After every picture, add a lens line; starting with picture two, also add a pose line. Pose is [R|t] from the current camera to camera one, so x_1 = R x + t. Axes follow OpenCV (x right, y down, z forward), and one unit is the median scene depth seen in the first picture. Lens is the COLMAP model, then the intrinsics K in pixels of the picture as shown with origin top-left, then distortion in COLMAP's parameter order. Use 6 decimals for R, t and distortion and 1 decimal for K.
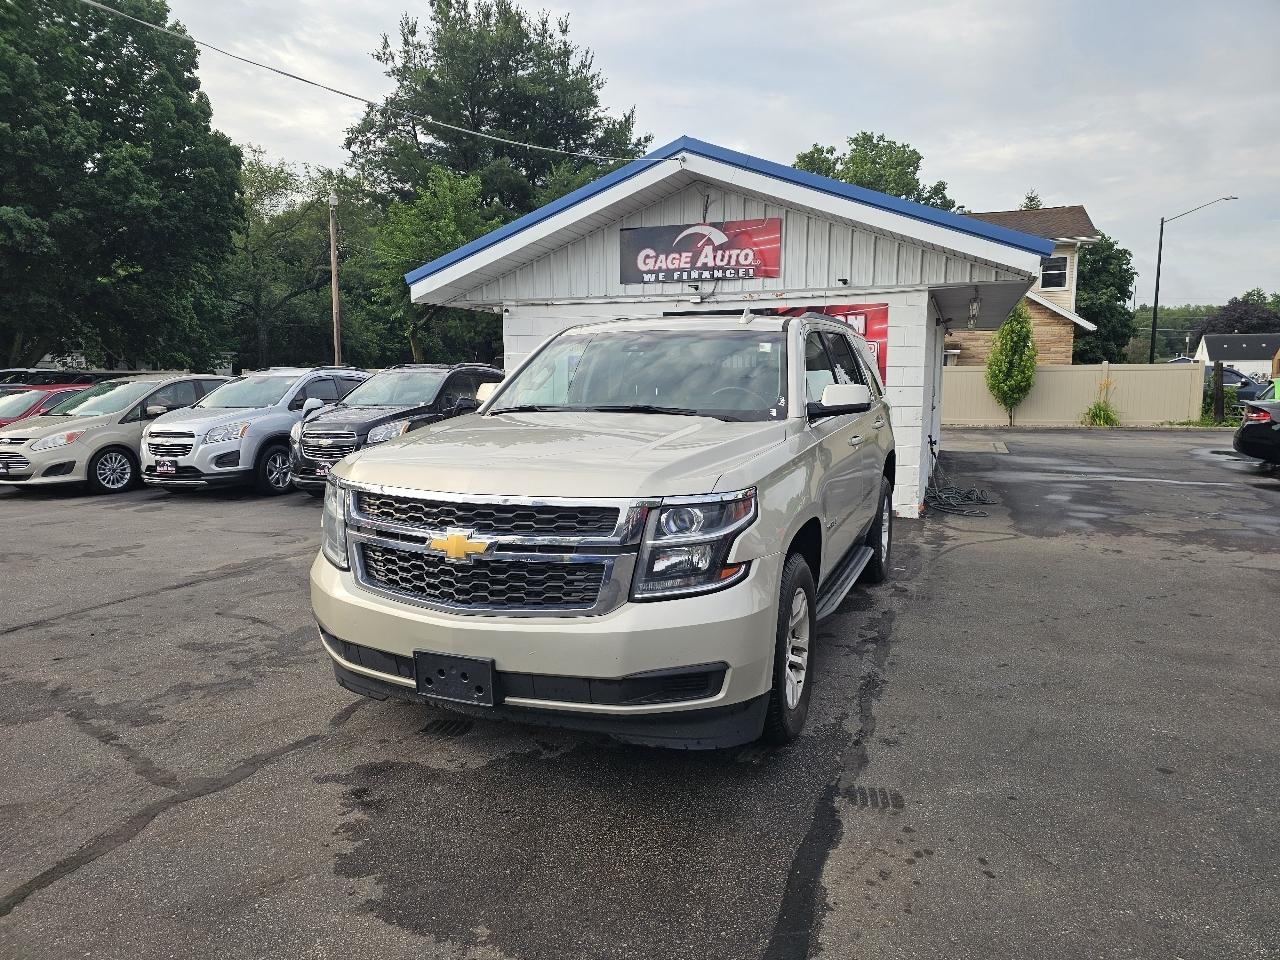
lens RADIAL K [[834.9, 0, 637.8], [0, 834.9, 491.2], [0, 0, 1]] dist [0.058847, -0.048409]
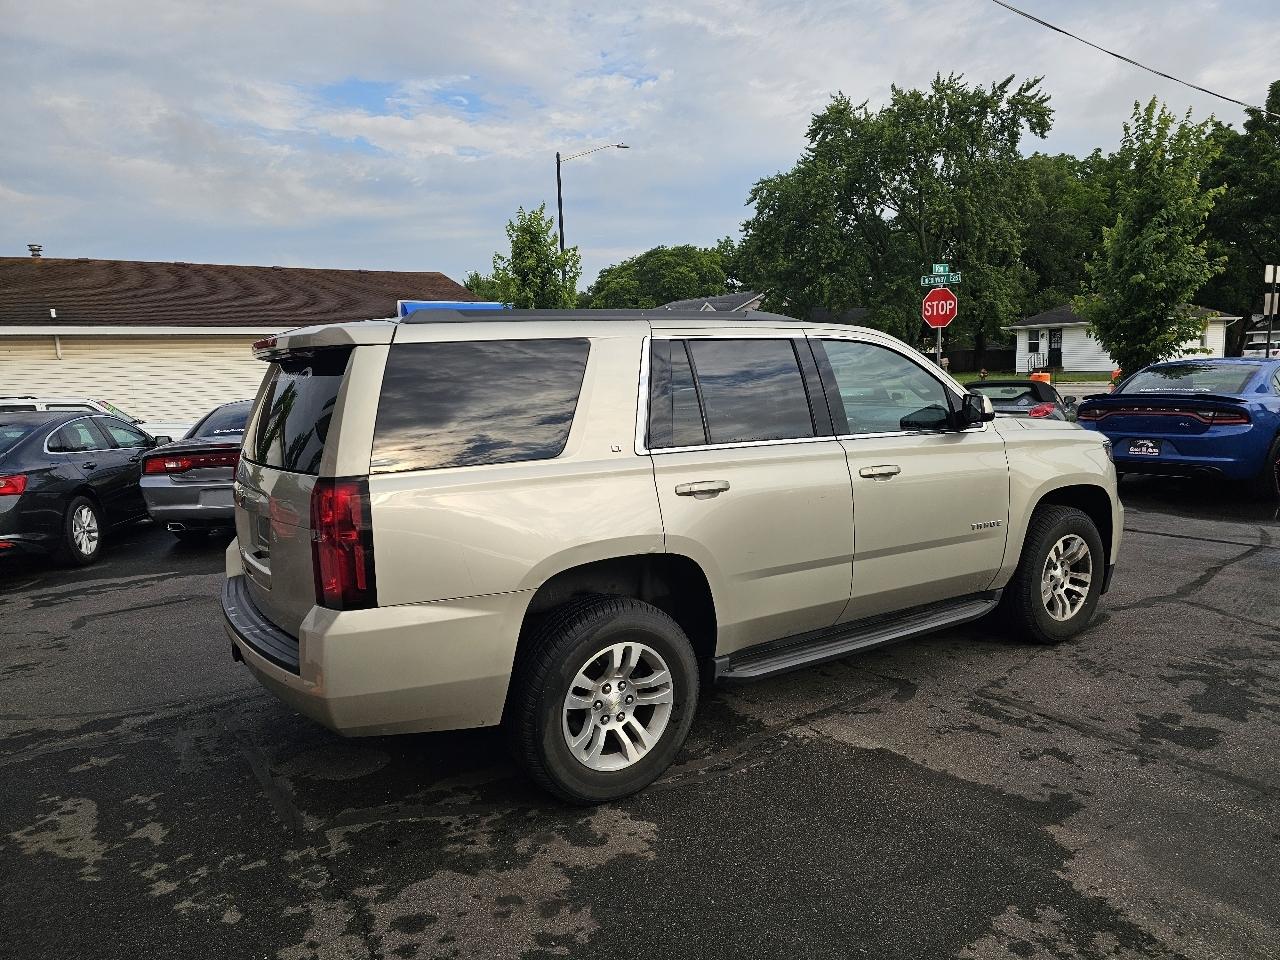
lens RADIAL K [[861.8, 0, 640.5], [0, 861.8, 500.7], [0, 0, 1]] dist [0.053062, -0.047596]
pose [[-0.824347, -0.057964, 0.563110, -0.206866], [0.114121, 0.957304, 0.265606, -0.156026], [-0.554462, 0.283214, -0.782535, 0.993225]]
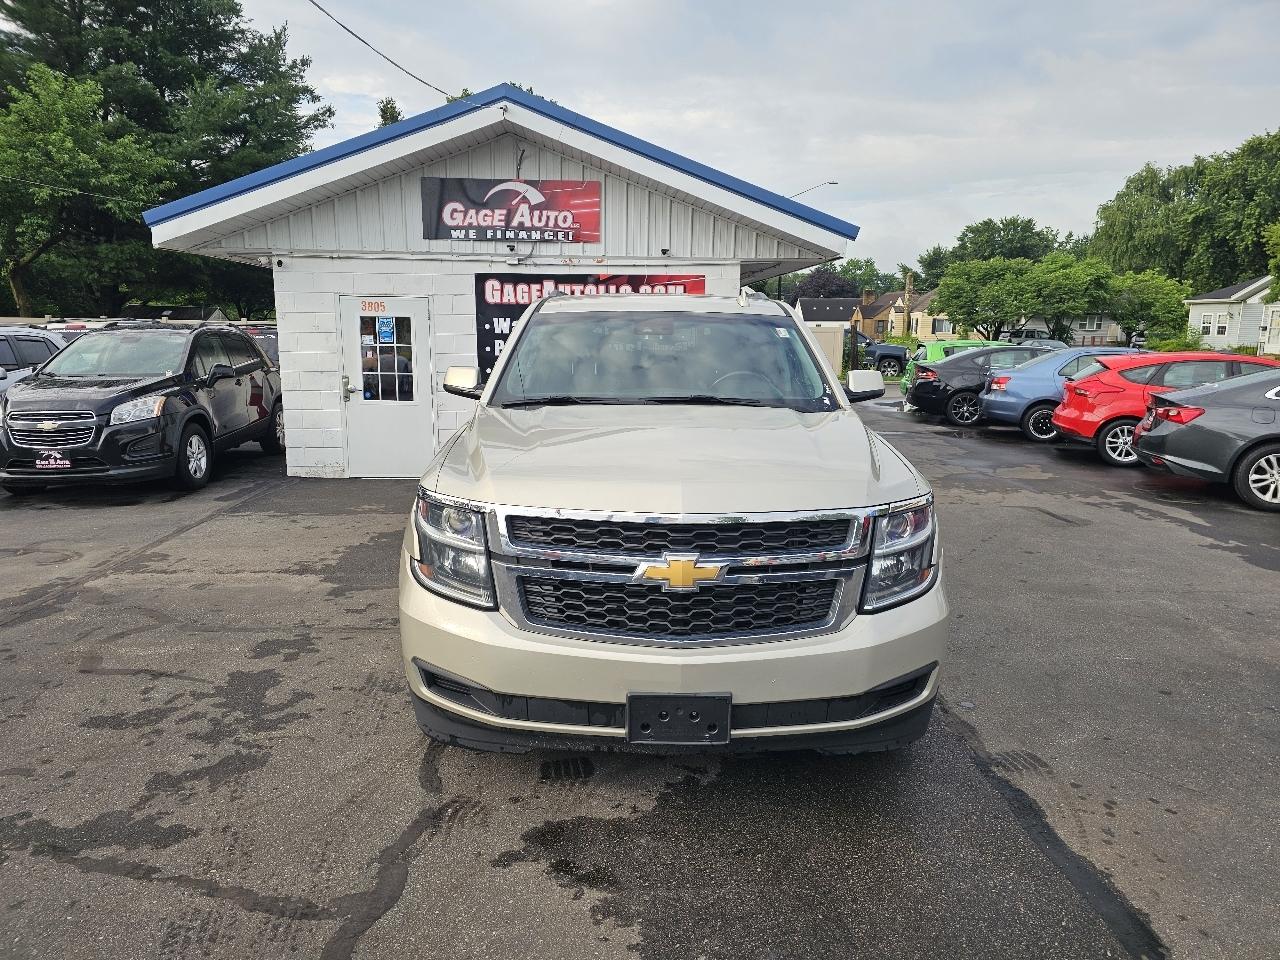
lens RADIAL K [[834.9, 0, 637.8], [0, 834.9, 491.2], [0, 0, 1]] dist [0.058847, -0.048409]
pose [[0.920254, -0.064553, 0.385960, -0.184375], [0.043359, 0.997047, 0.063379, -0.024495], [-0.388912, -0.041589, 0.920336, 0.064240]]
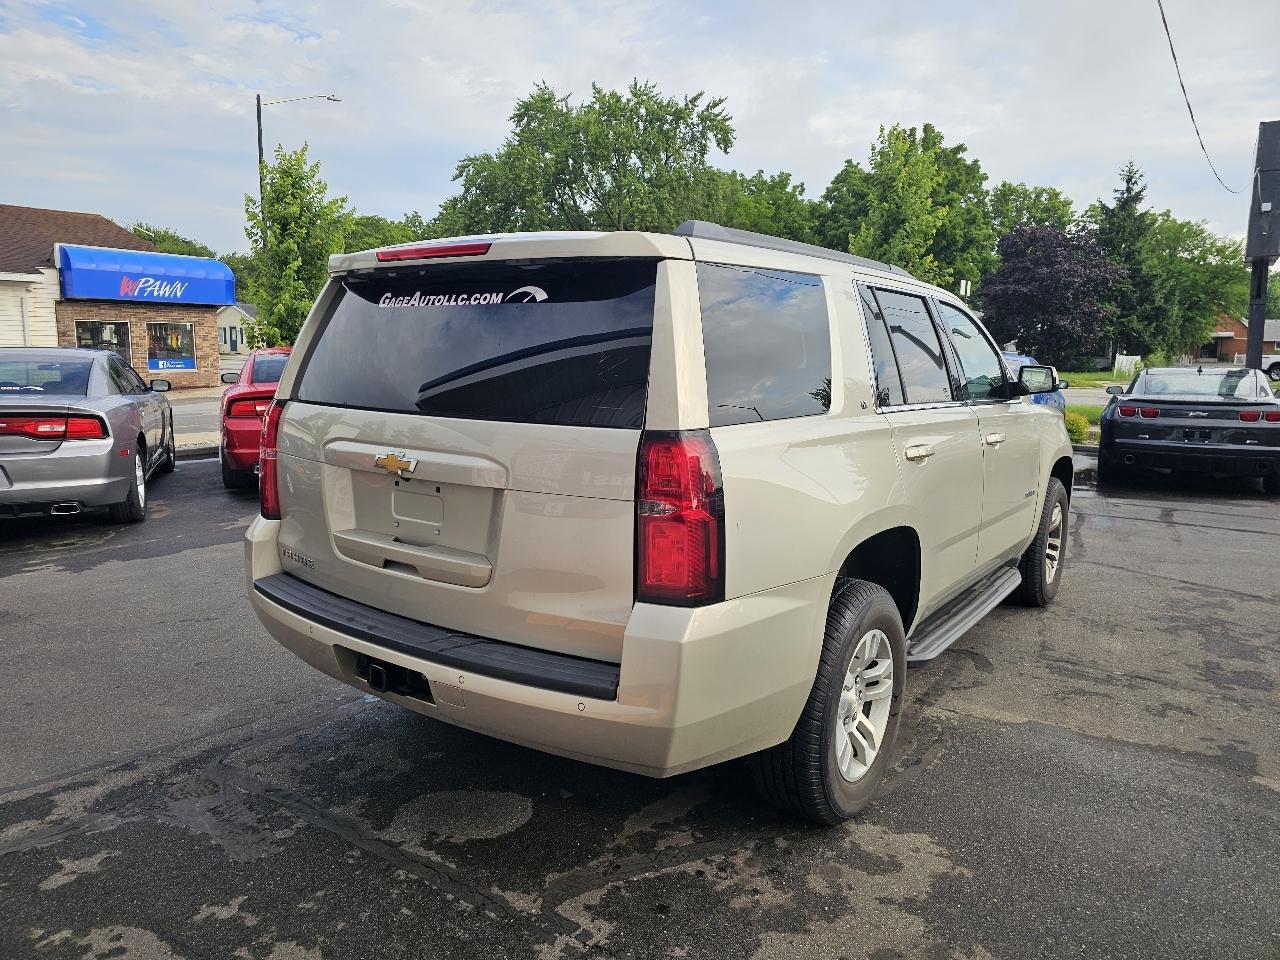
lens RADIAL K [[860.8, 0, 640.0], [0, 860.8, 480.0], [0, 0, 1]] dist [0.052731, -0.046273]
pose [[-0.972248, -0.048577, 0.228855, 0.008056], [0.019232, 0.958301, 0.285114, -0.147514], [-0.233161, 0.281603, -0.930772, 1.027321]]
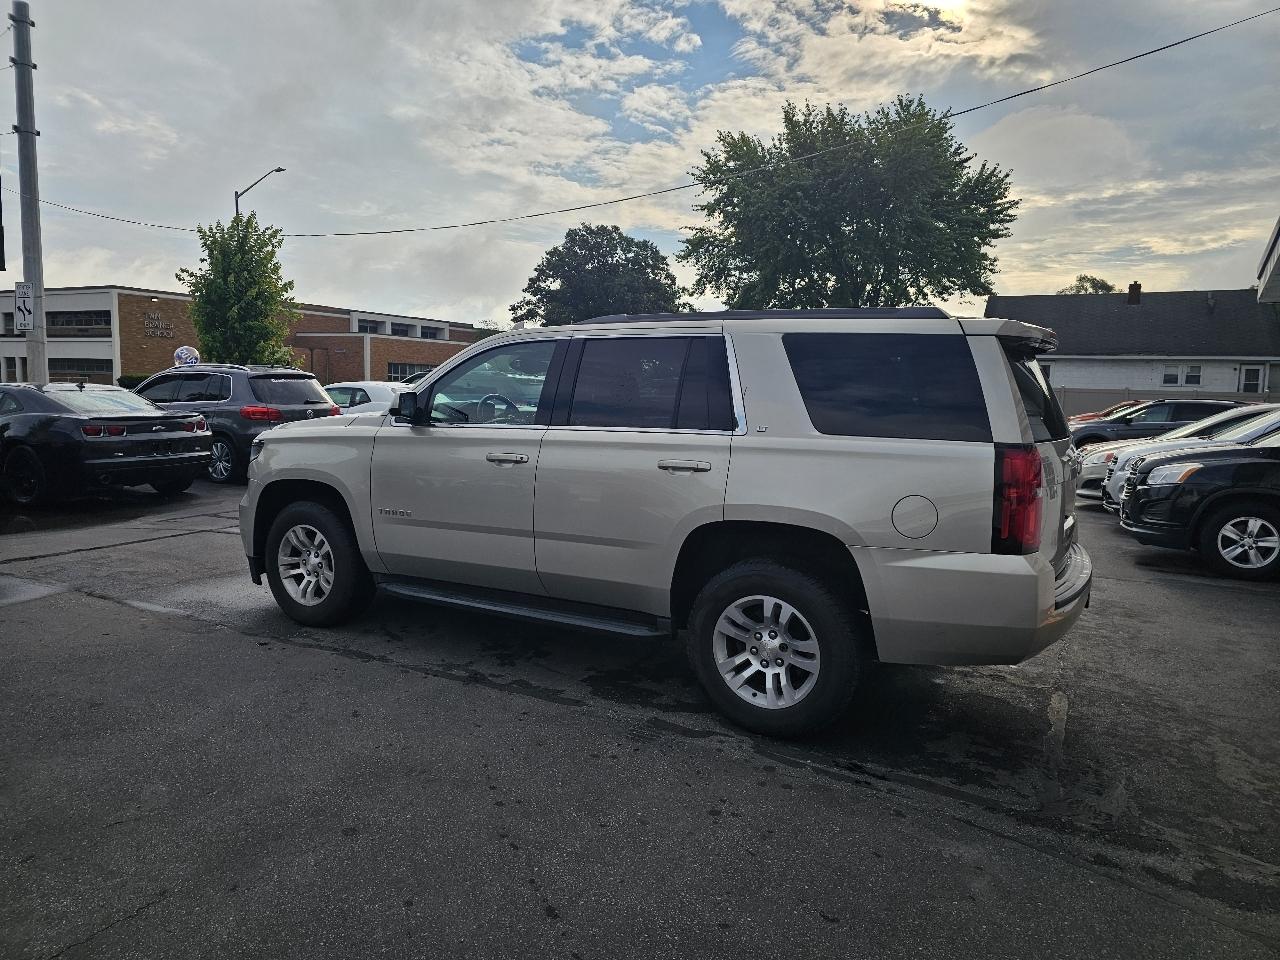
lens RADIAL K [[860.8, 0, 640.0], [0, 860.8, 480.0], [0, 0, 1]] dist [0.052731, -0.046273]
pose [[-0.118146, 0.107055, -0.987209, 0.593788], [-0.162969, 0.978601, 0.125625, -0.090766], [0.979532, 0.175726, -0.098171, 0.628468]]
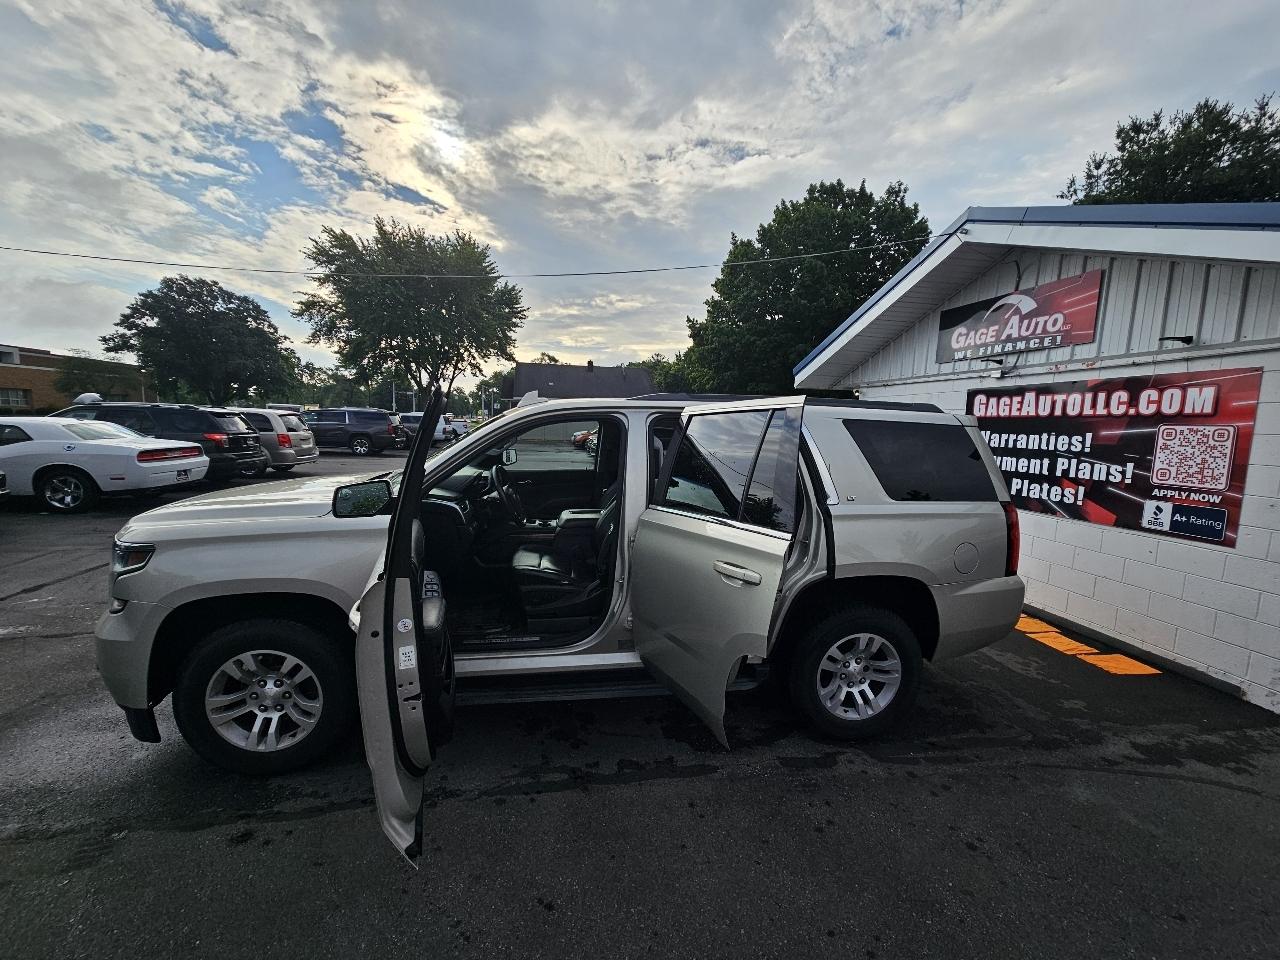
lens RADIAL K [[520.2, 0, 646.5], [0, 520.2, 486.6], [0, 0, 1]] dist [-0.000156, -0.000659]
pose [[0.525480, 0.124360, -0.841668, 0.371572], [-0.152662, 0.986986, 0.050520, -0.076695], [0.836997, 0.101943, 0.537627, 0.379792]]
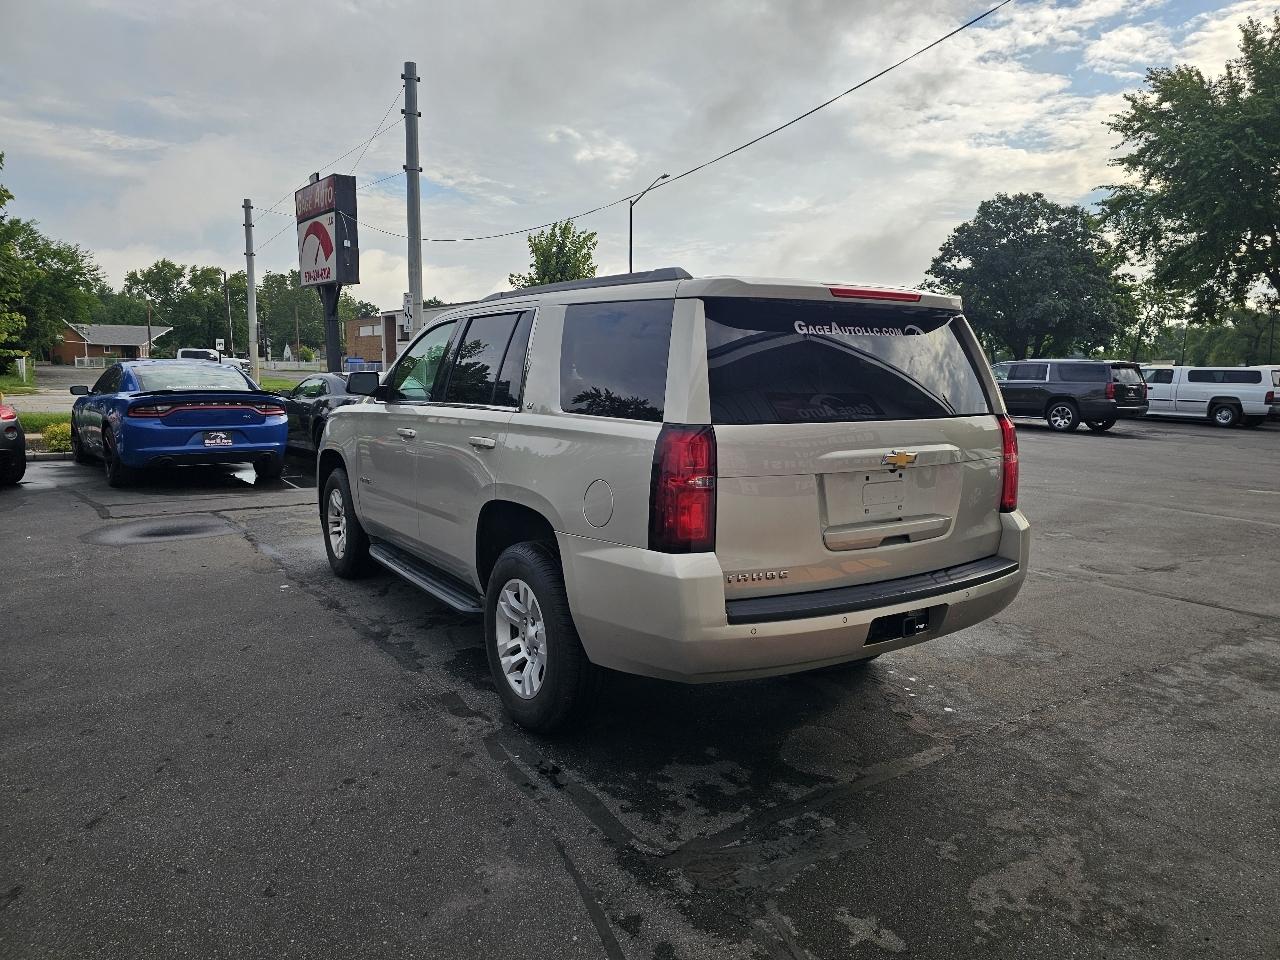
lens RADIAL K [[872.8, 0, 647.5], [0, 872.8, 462.2], [0, 0, 1]] dist [0.055564, -0.051936]
pose [[-0.555561, 0.084581, -0.827163, 0.481804], [-0.128726, 0.974069, 0.186061, -0.127931], [0.821451, 0.209846, -0.530267, 0.900402]]
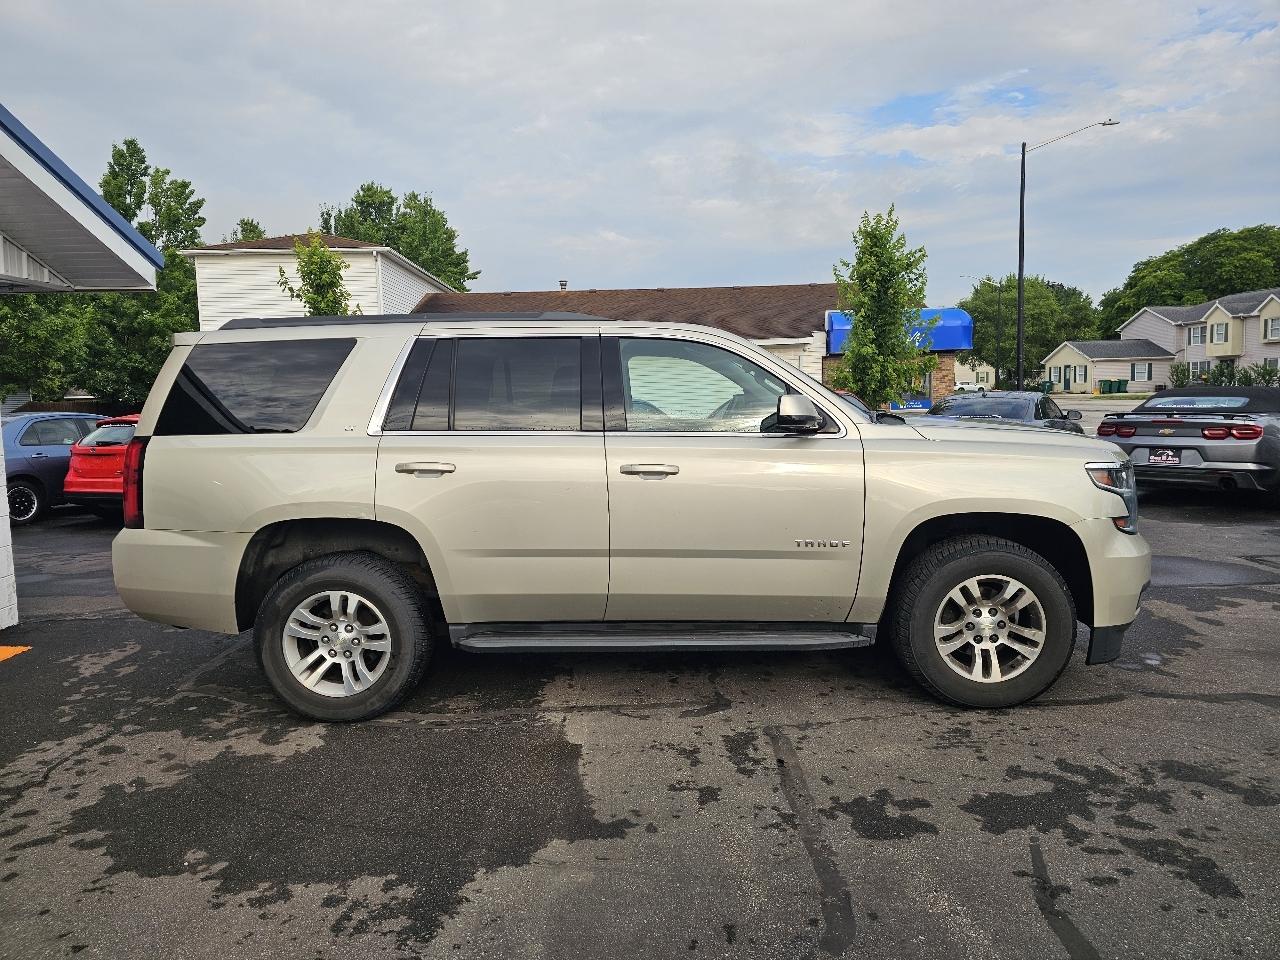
lens RADIAL K [[854.0, 0, 613.3], [0, 854.0, 482.7], [0, 0, 1]] dist [0.050786, -0.036334]
pose [[-0.352761, -0.088522, 0.931517, -0.441649], [0.156610, 0.975887, 0.152045, -0.101810], [-0.922514, 0.199521, -0.330392, 0.740656]]
